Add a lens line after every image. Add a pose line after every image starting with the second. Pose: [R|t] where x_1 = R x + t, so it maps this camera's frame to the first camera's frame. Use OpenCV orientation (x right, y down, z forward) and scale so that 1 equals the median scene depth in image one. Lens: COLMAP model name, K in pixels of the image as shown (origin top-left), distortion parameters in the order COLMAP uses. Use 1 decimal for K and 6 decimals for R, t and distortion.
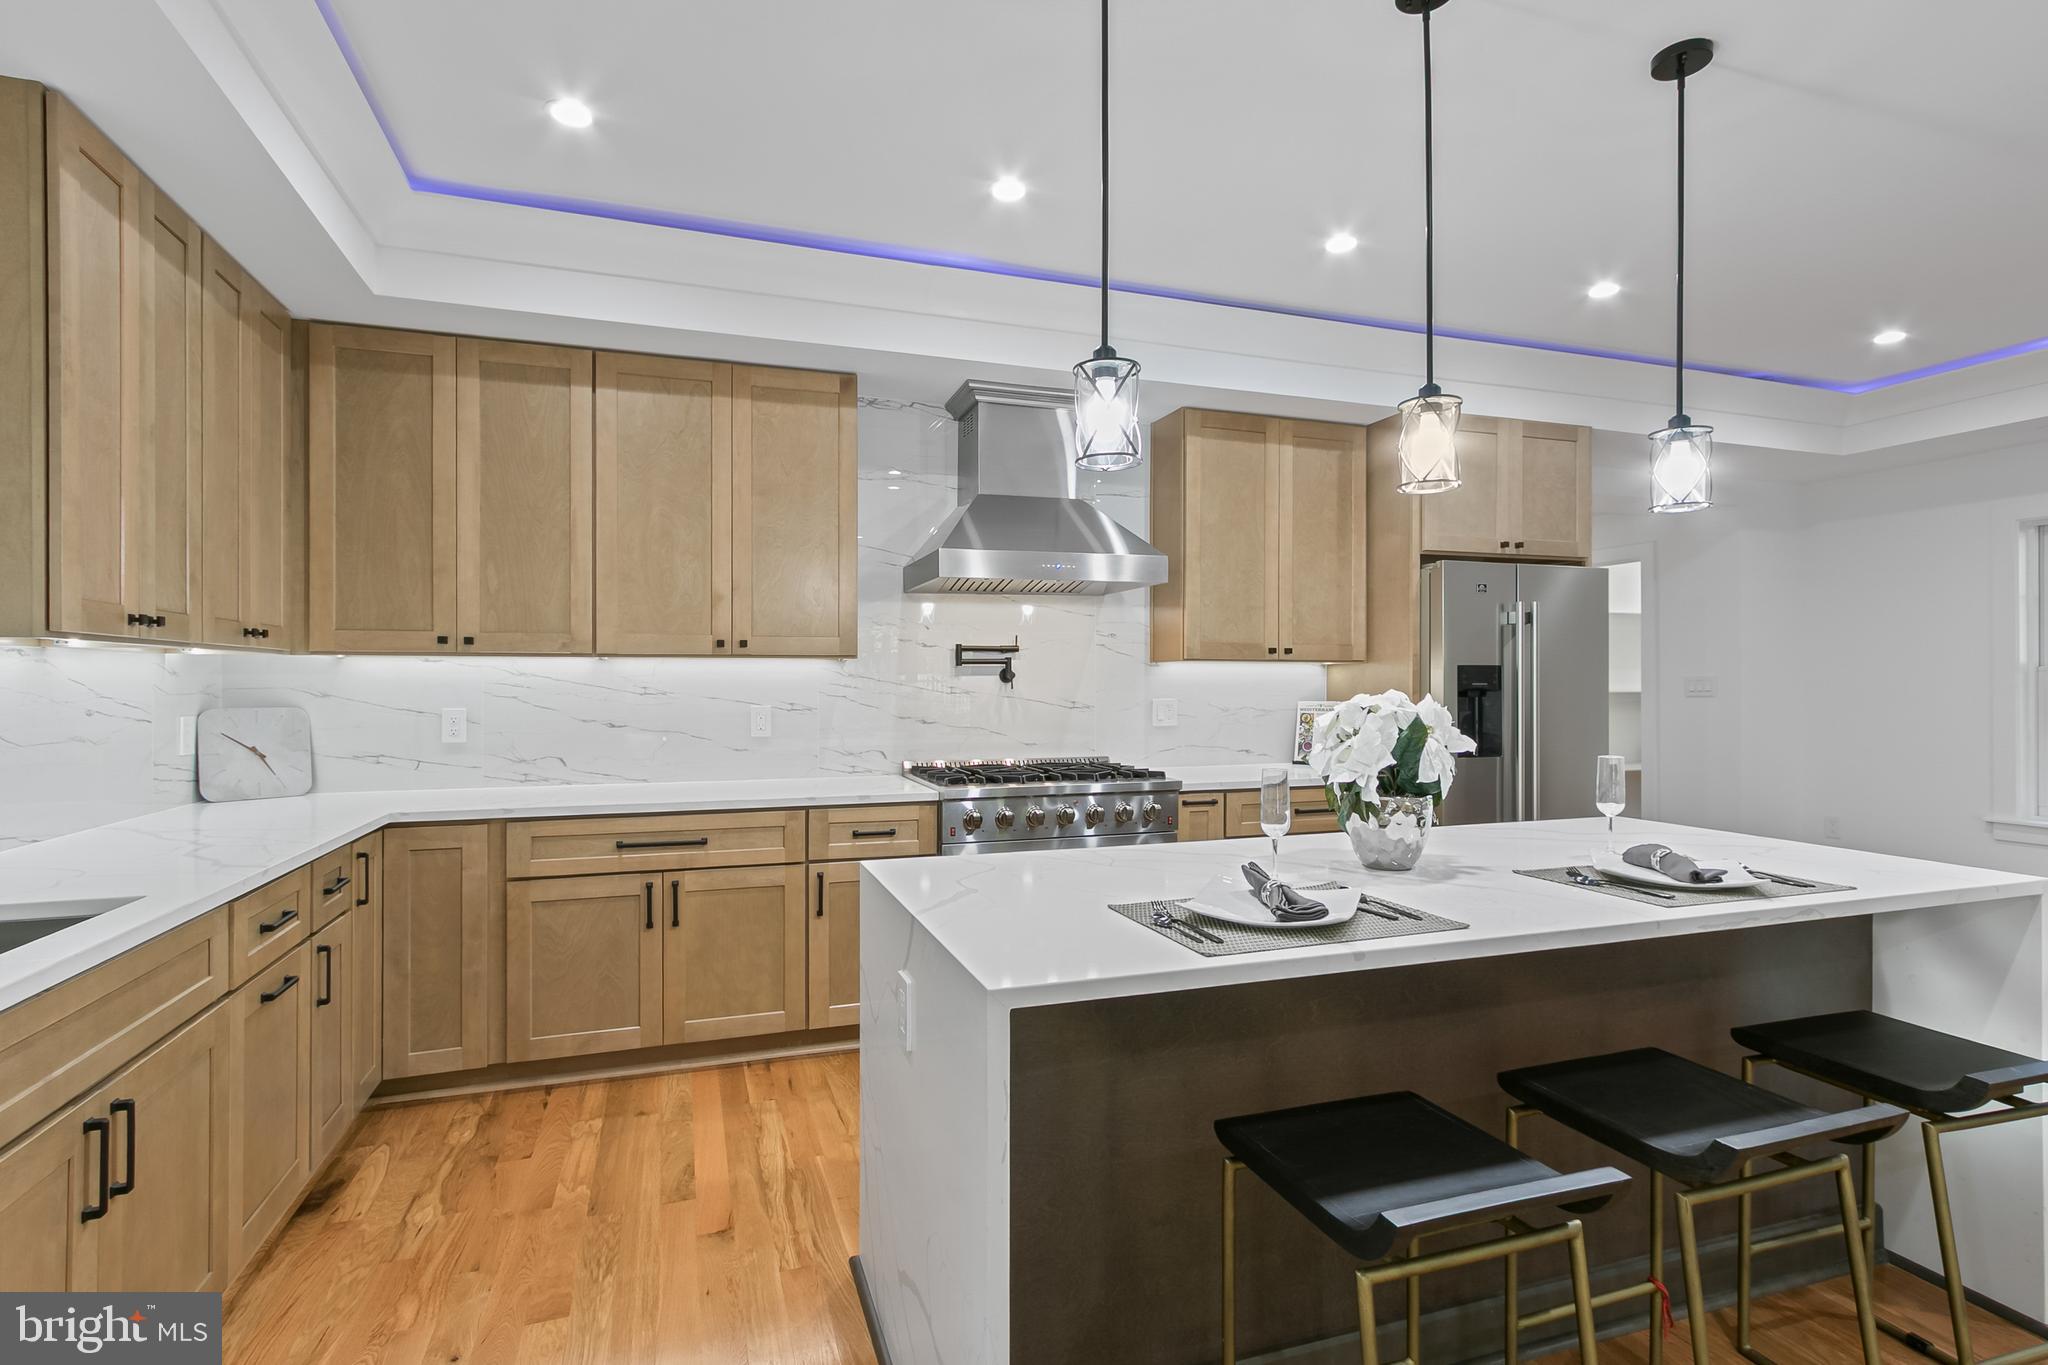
lens RADIAL K [[986.6, 0, 1016.3], [0, 986.6, 684.0], [0, 0, 1]] dist [0.001824, 0.001829]
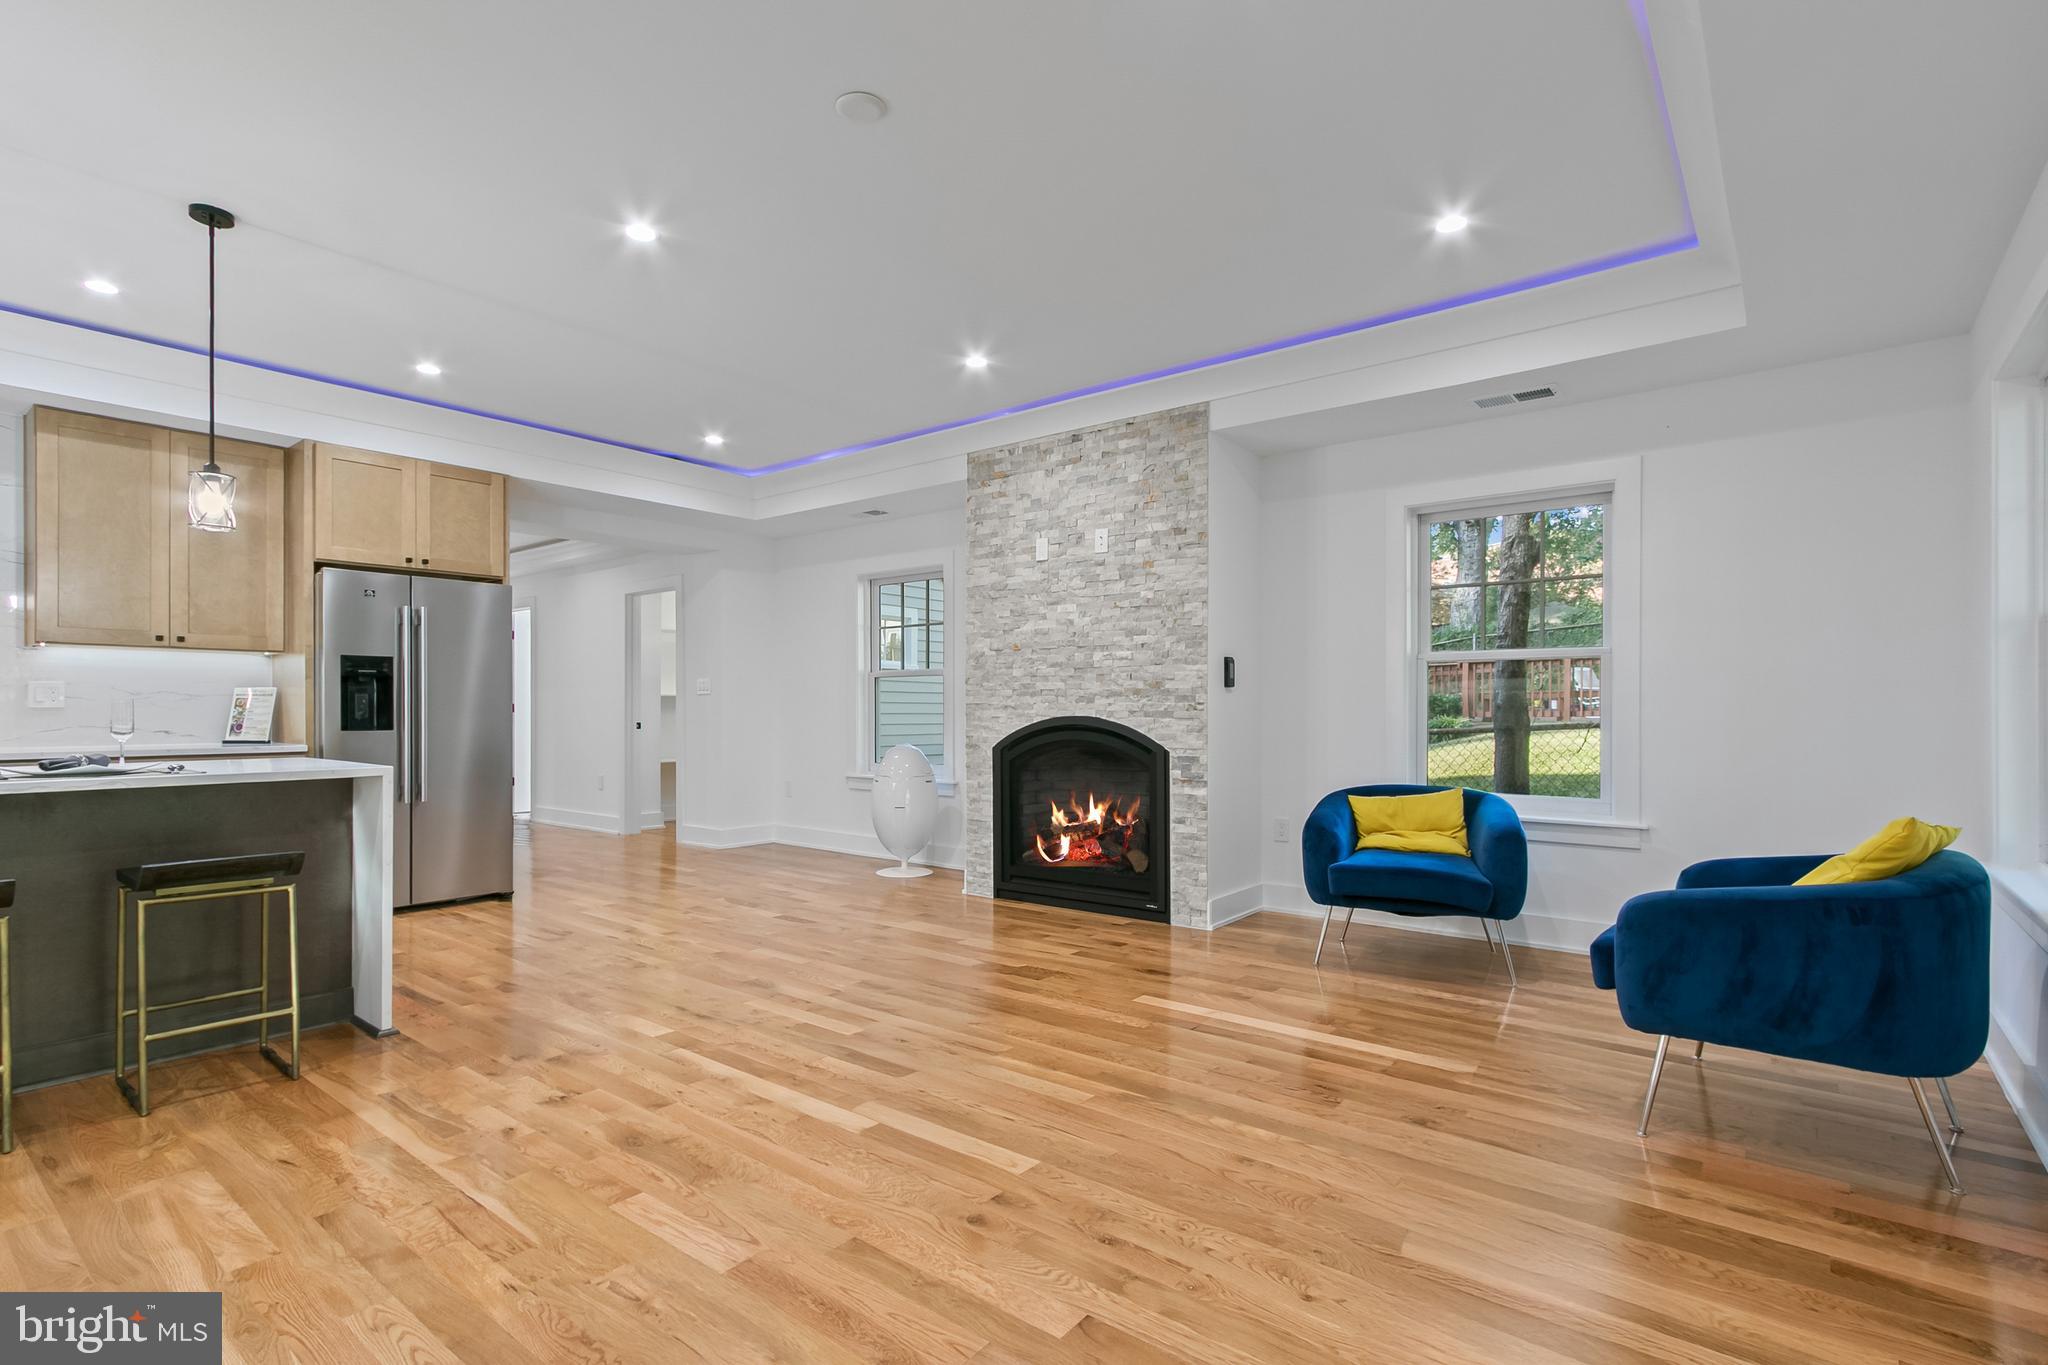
lens RADIAL K [[980.3, 0, 1028.2], [0, 980.3, 713.2], [0, 0, 1]] dist [0.000321, 0.000979]
pose [[0.843143, -0.000247, 0.537689, 0.609501], [-0.001056, 0.999997, 0.002115, 0.058729], [-0.537688, -0.002351, 0.843141, -0.566877]]
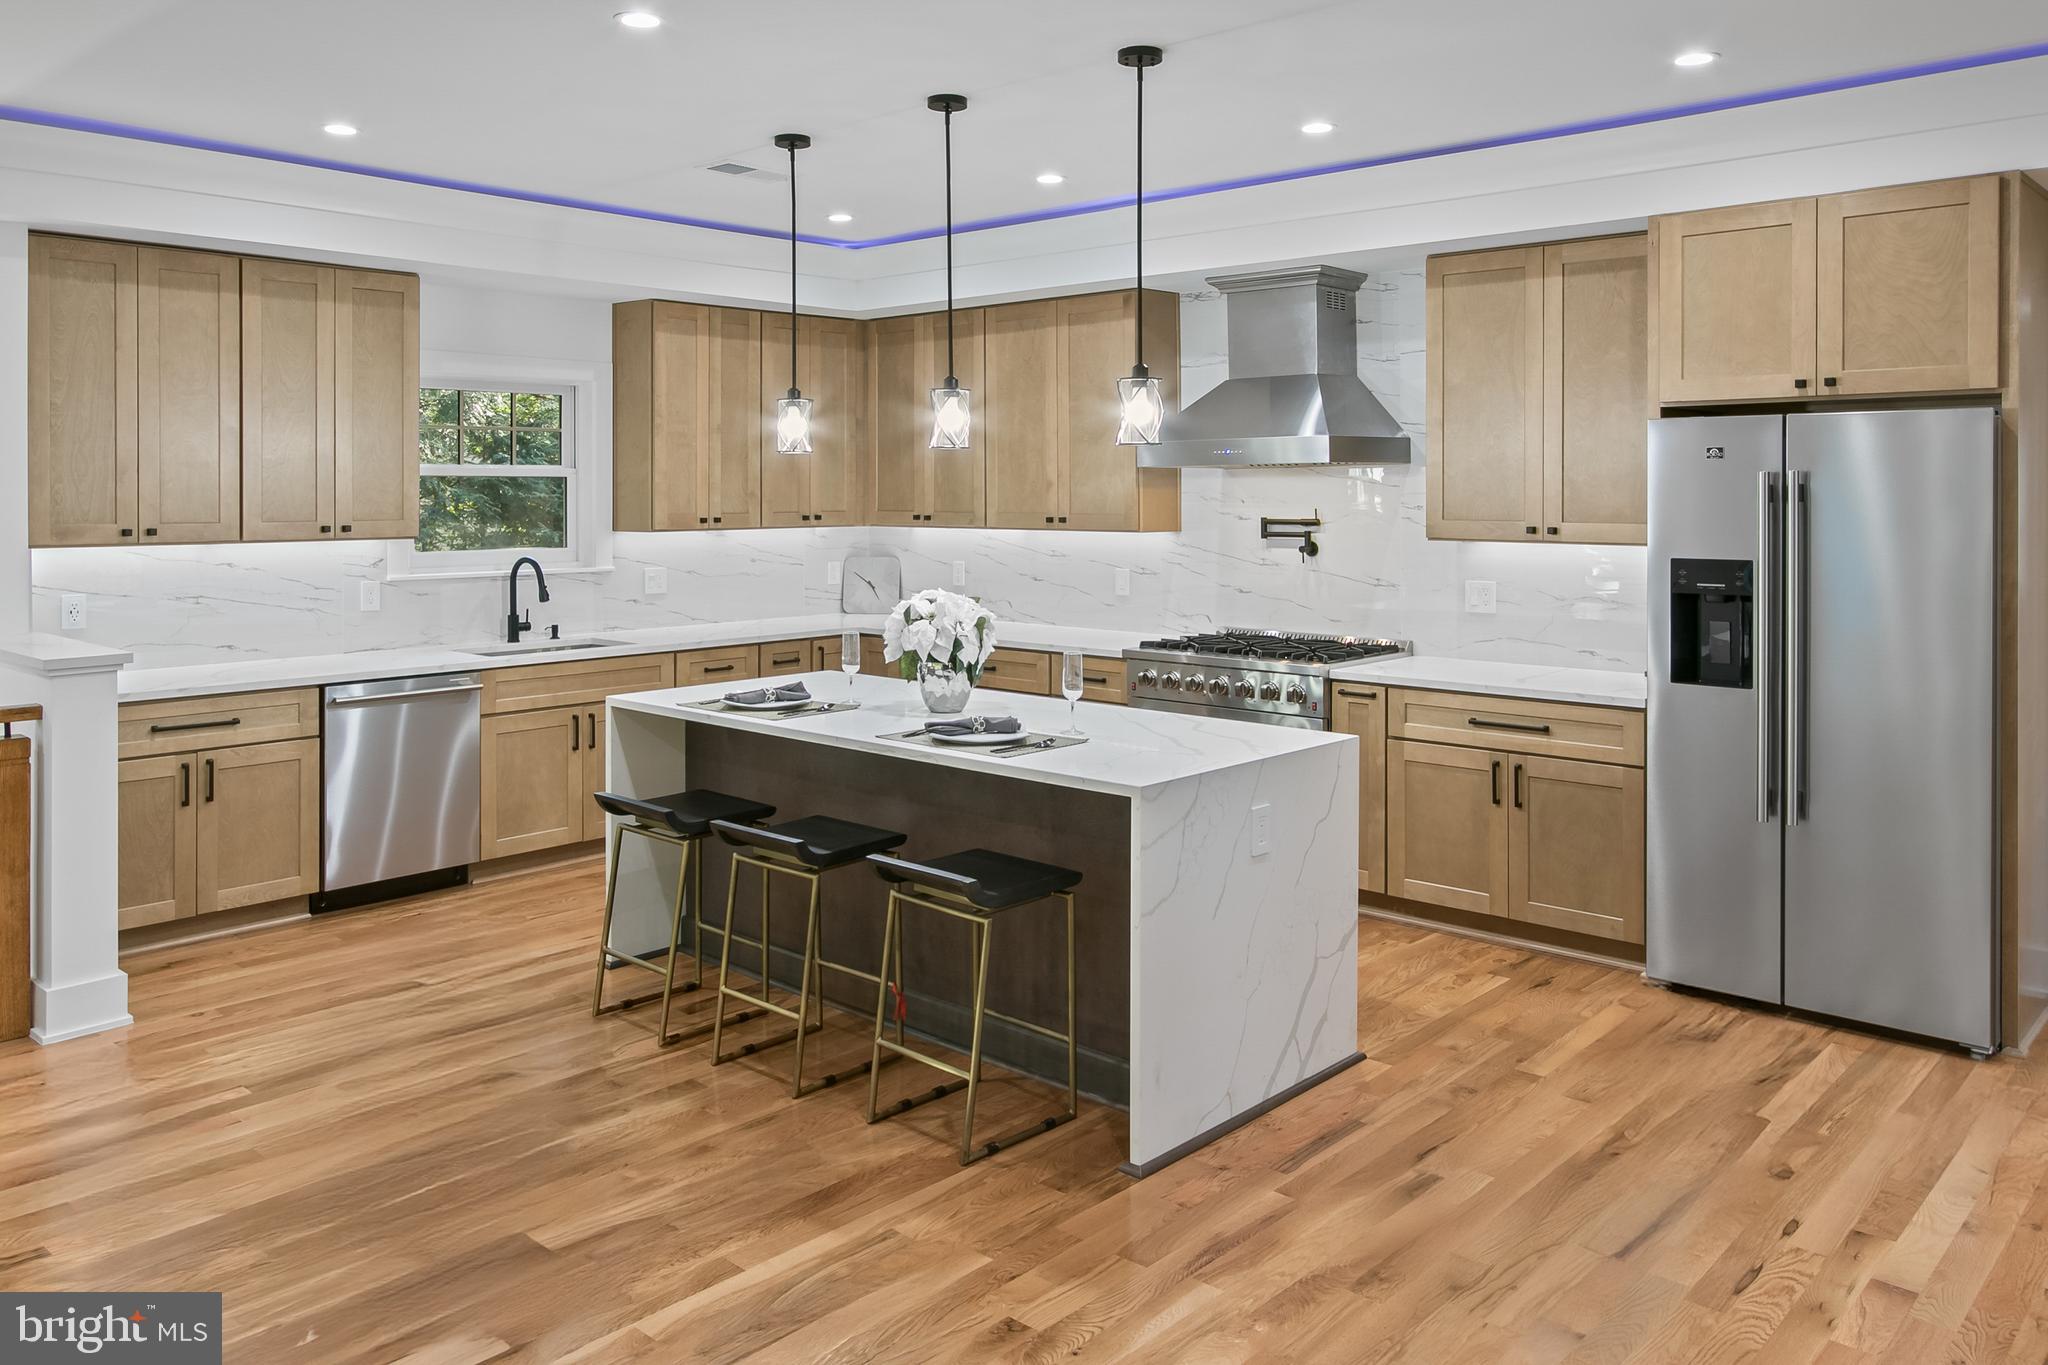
lens RADIAL K [[1516.9, 0, 989.5], [0, 1516.9, 488.4], [0, 0, 1]] dist [0.004393, 0.000465]
pose [[0.471065, 0.000306, -0.882098, 1.449805], [-0.000462, 1.000000, 0.000100, -0.085267], [0.882098, 0.000360, 0.471065, 0.004827]]
